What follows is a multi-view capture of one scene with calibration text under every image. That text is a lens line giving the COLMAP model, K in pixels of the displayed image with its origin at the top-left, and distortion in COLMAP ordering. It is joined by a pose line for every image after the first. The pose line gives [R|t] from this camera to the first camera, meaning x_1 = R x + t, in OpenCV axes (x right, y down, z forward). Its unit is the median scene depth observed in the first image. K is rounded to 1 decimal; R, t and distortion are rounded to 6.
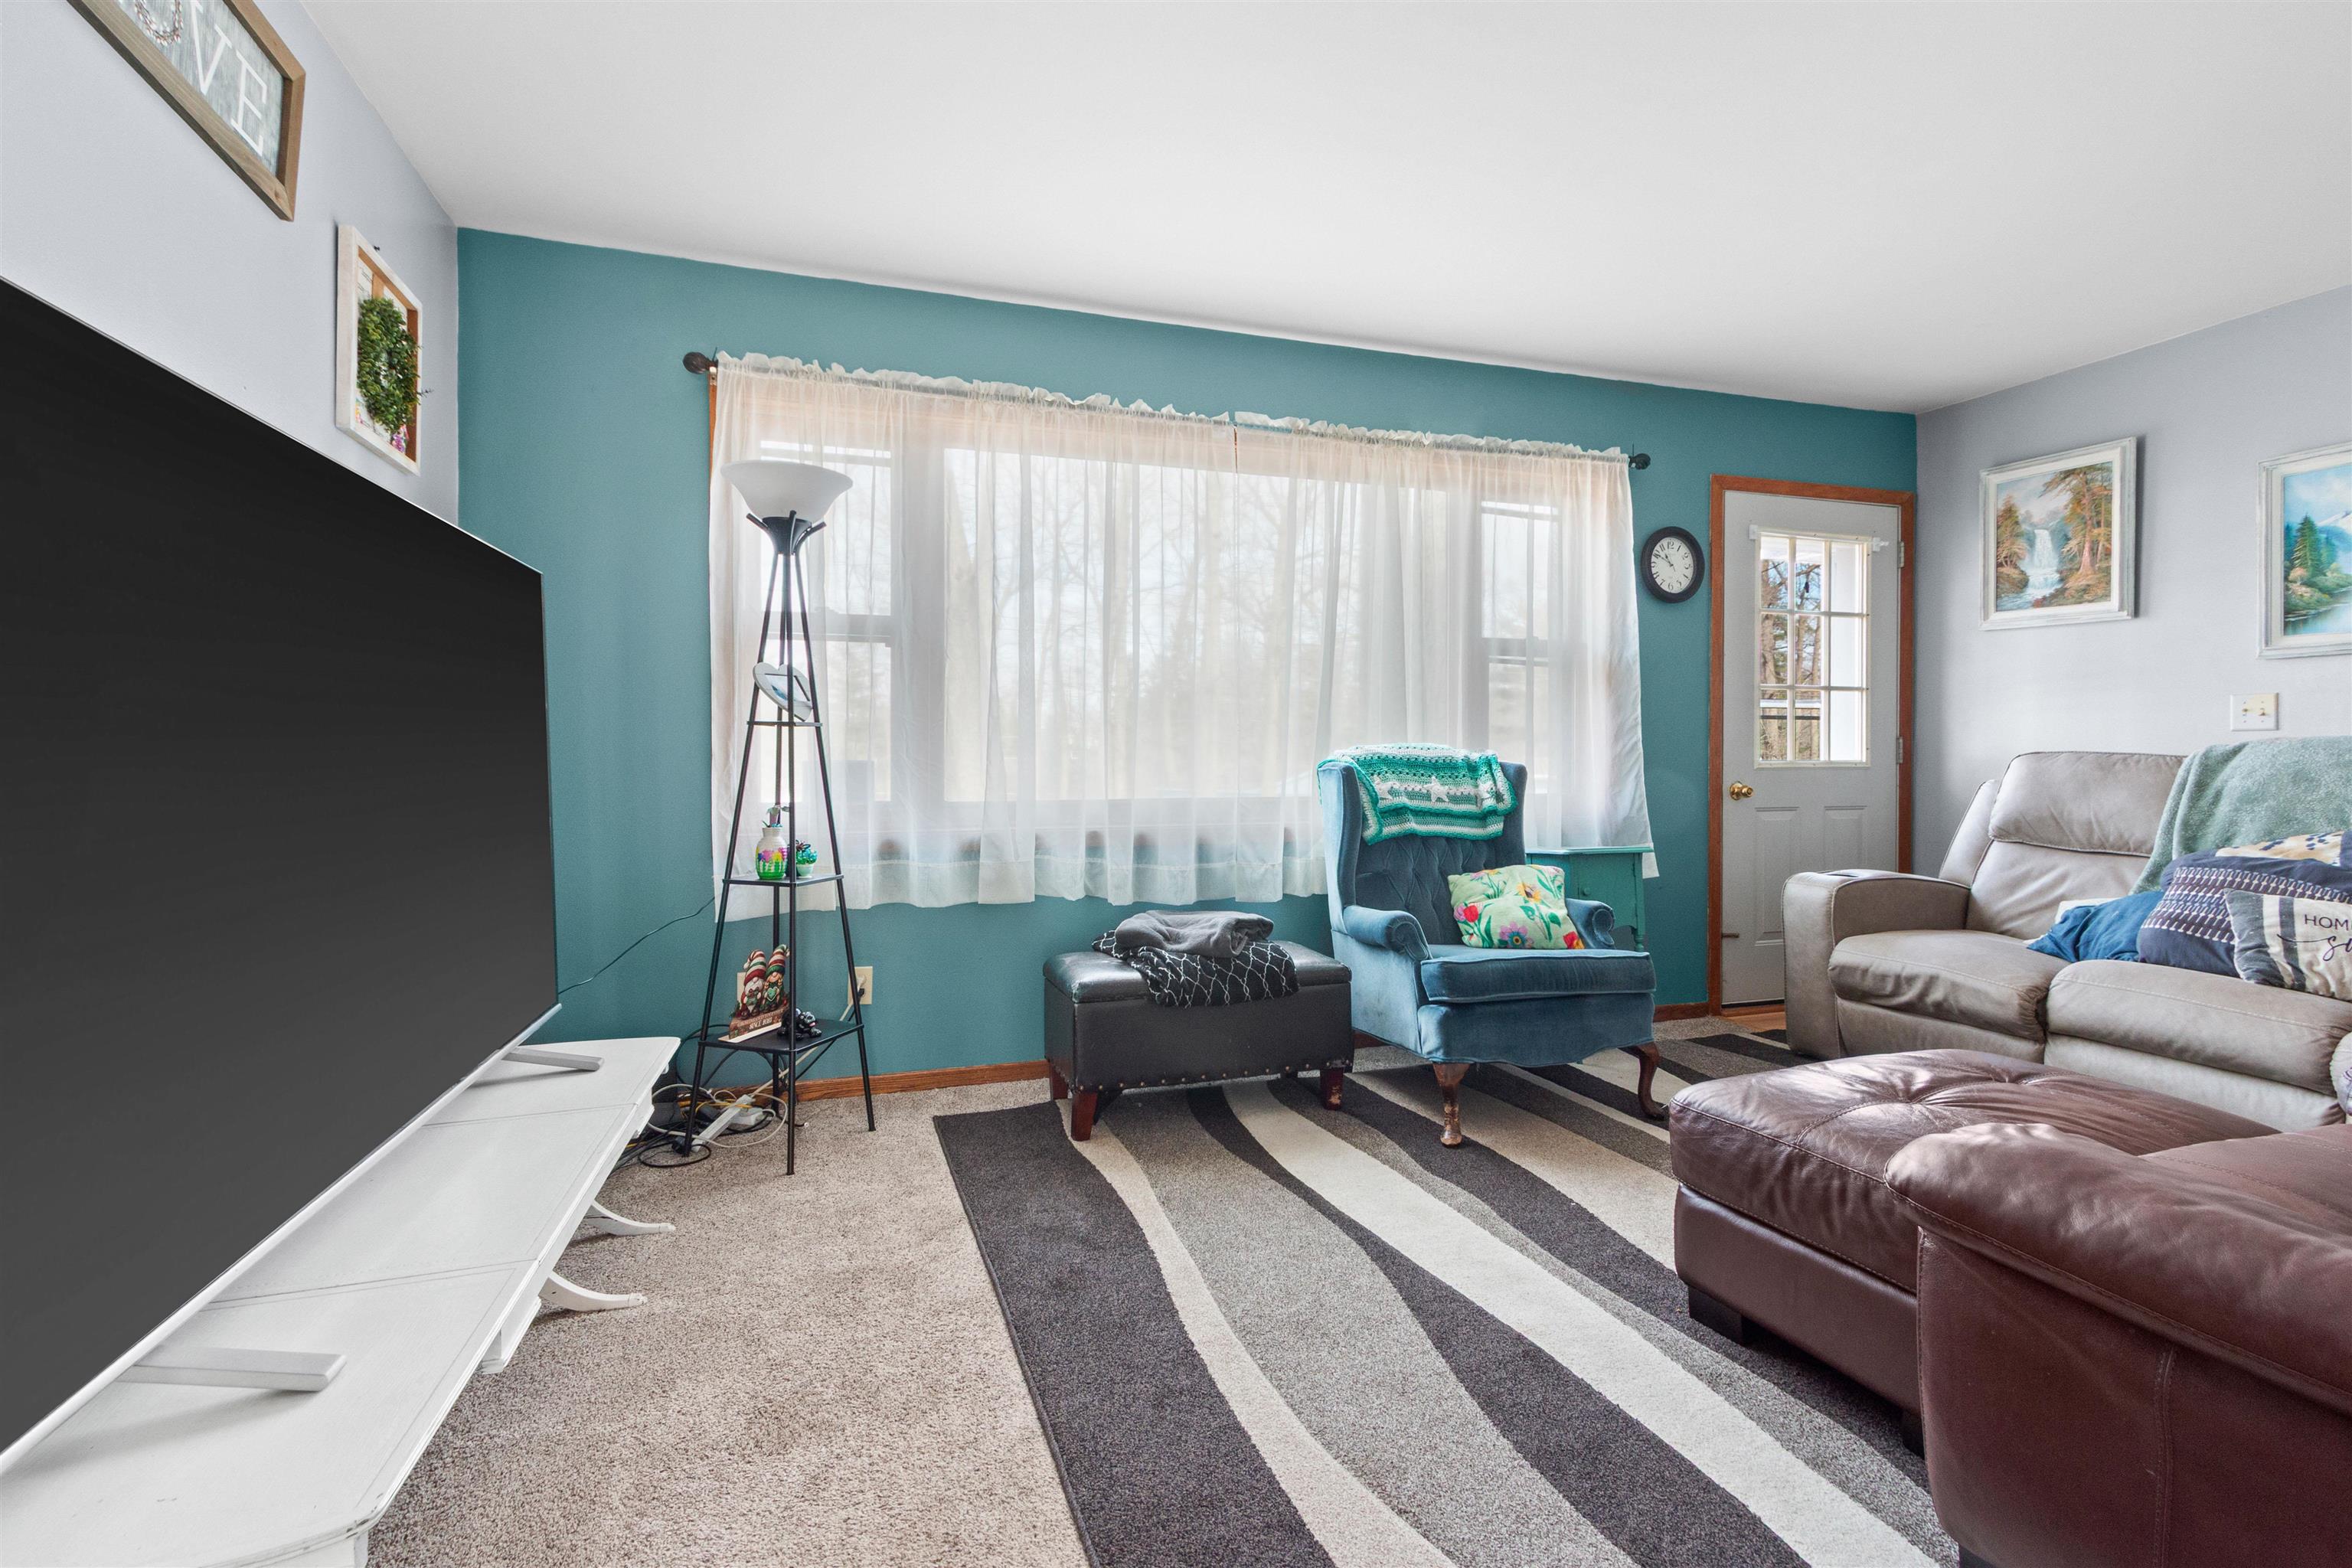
lens RADIAL K [[1083.9, 0, 1168.6], [0, 1083.9, 763.8], [0, 0, 1]] dist [0.000546, -0.001158]
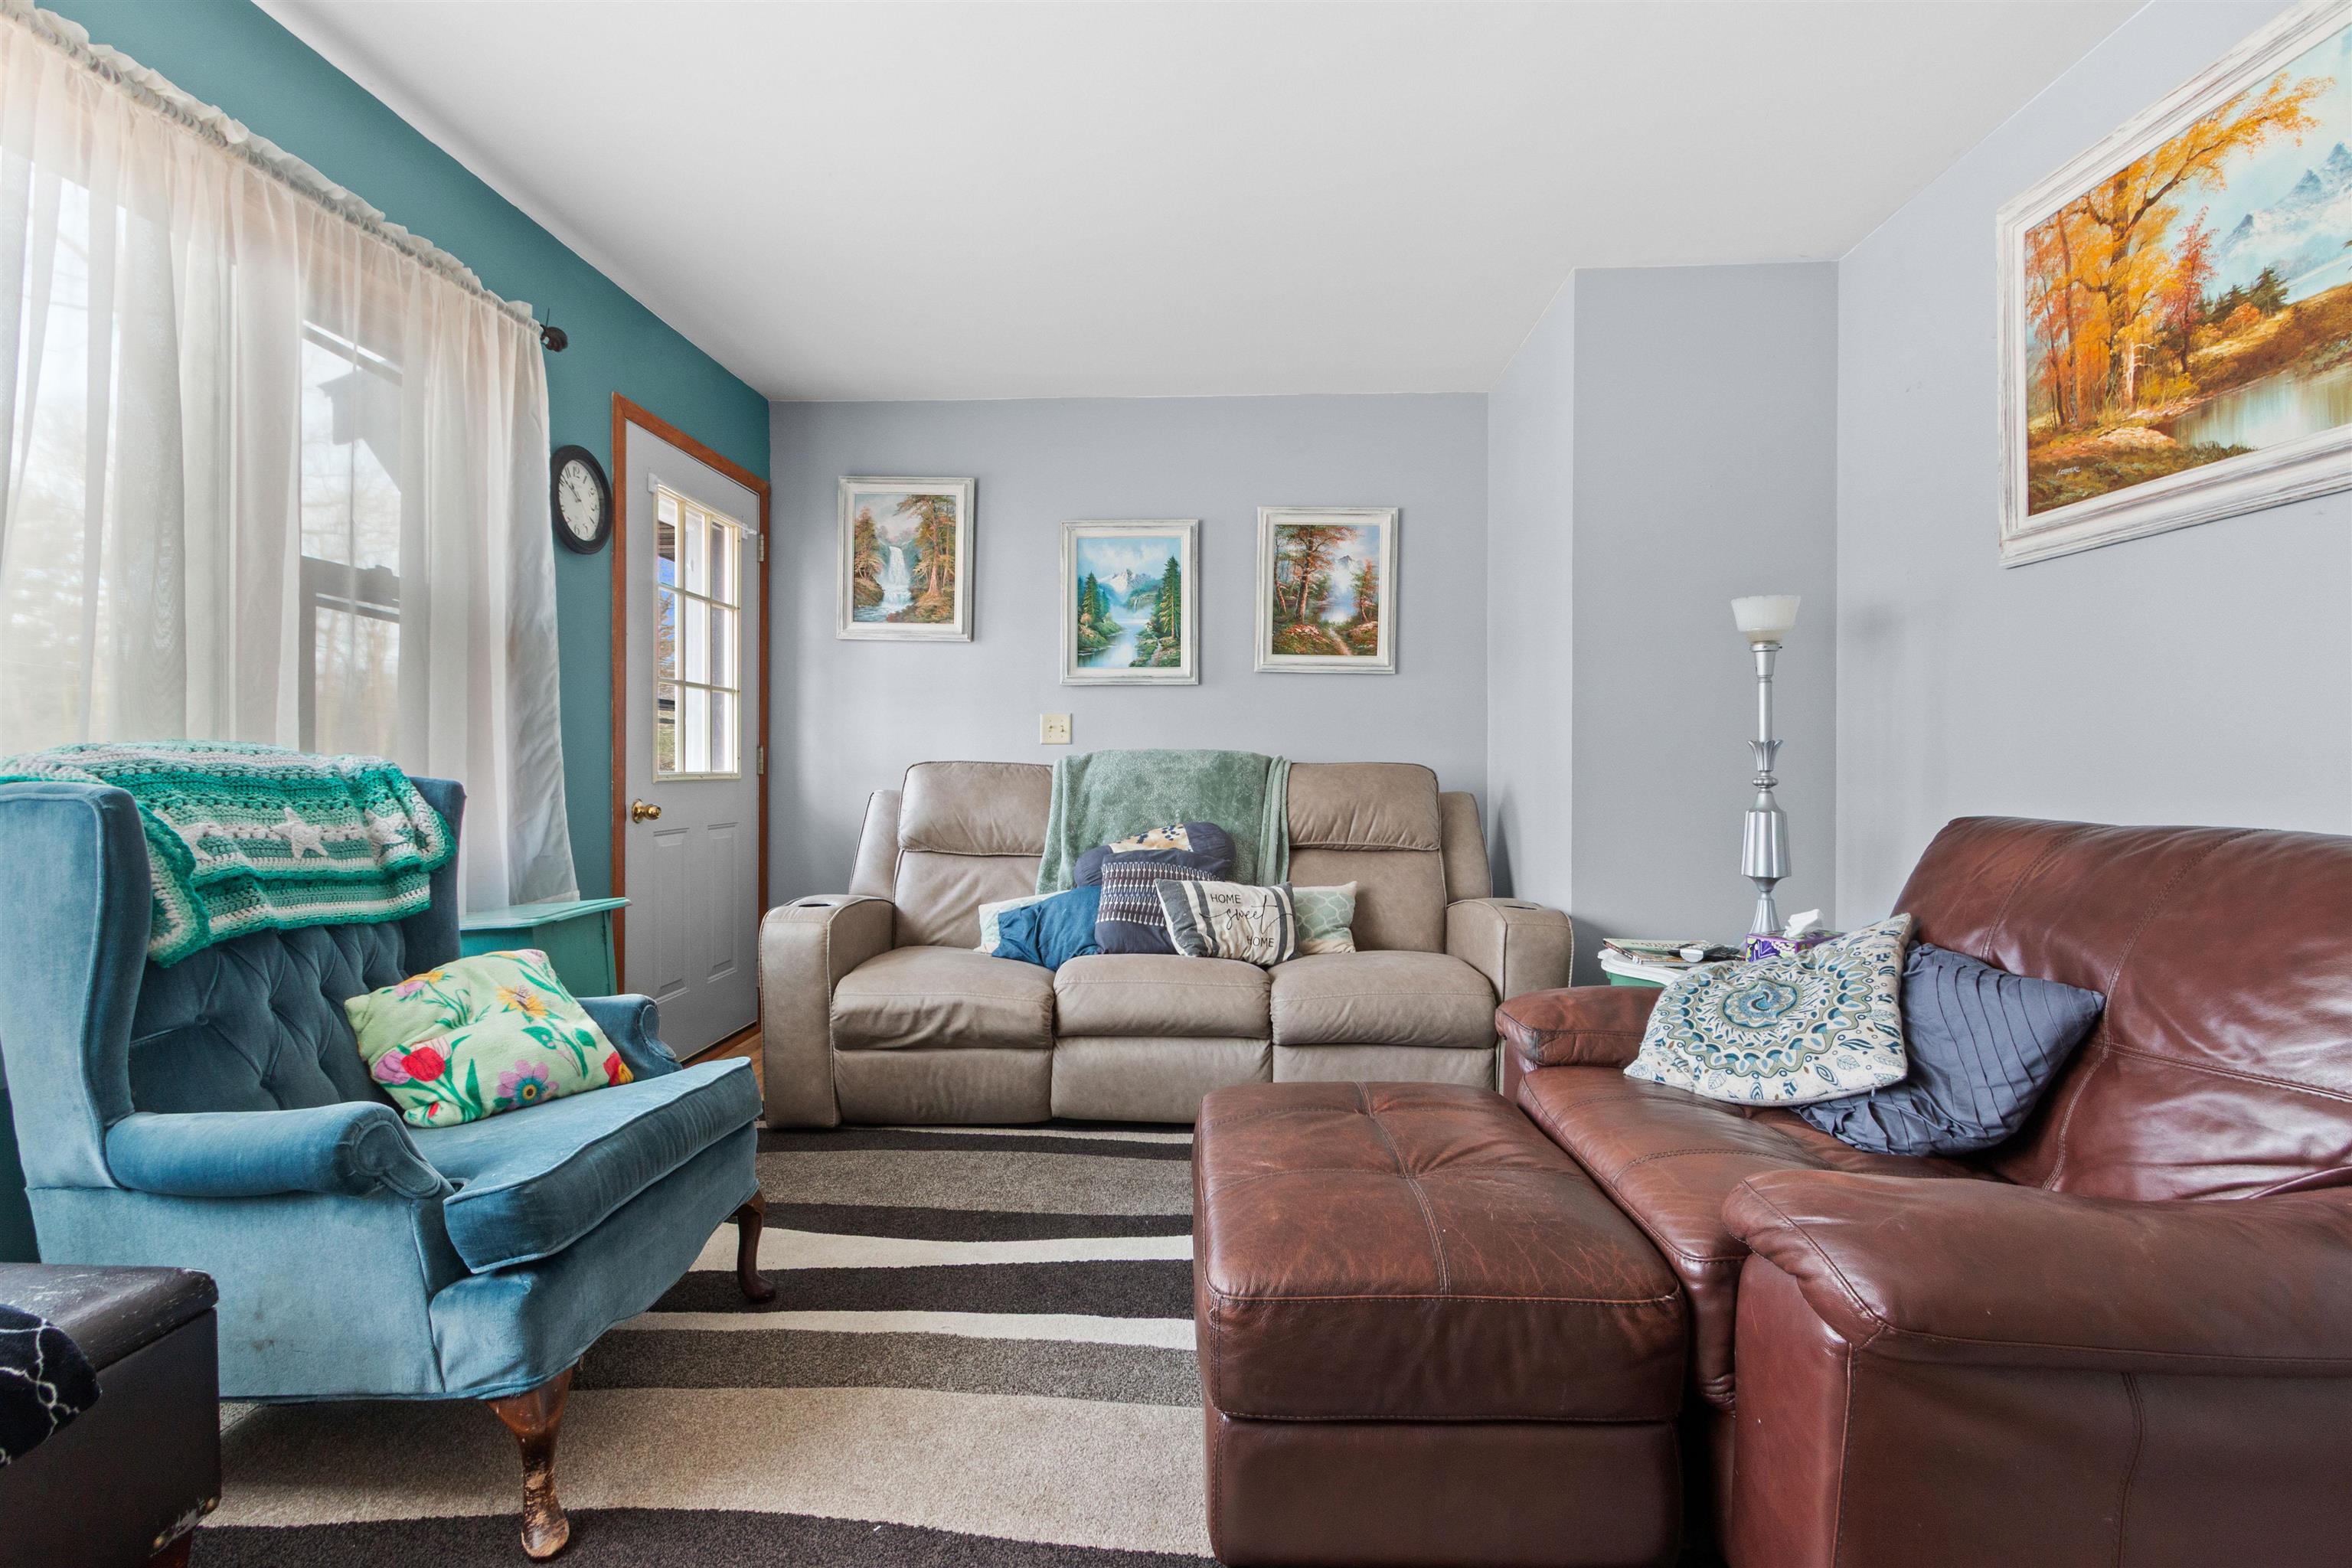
lens RADIAL K [[1083.9, 0, 1165.1], [0, 1083.9, 766.5], [0, 0, 1]] dist [0.000546, -0.001158]
pose [[0.349536, -0.001393, 0.936922, -0.087076], [0.010053, 0.999947, -0.002263, -0.001922], [-0.936869, 0.010210, 0.349531, 0.464803]]
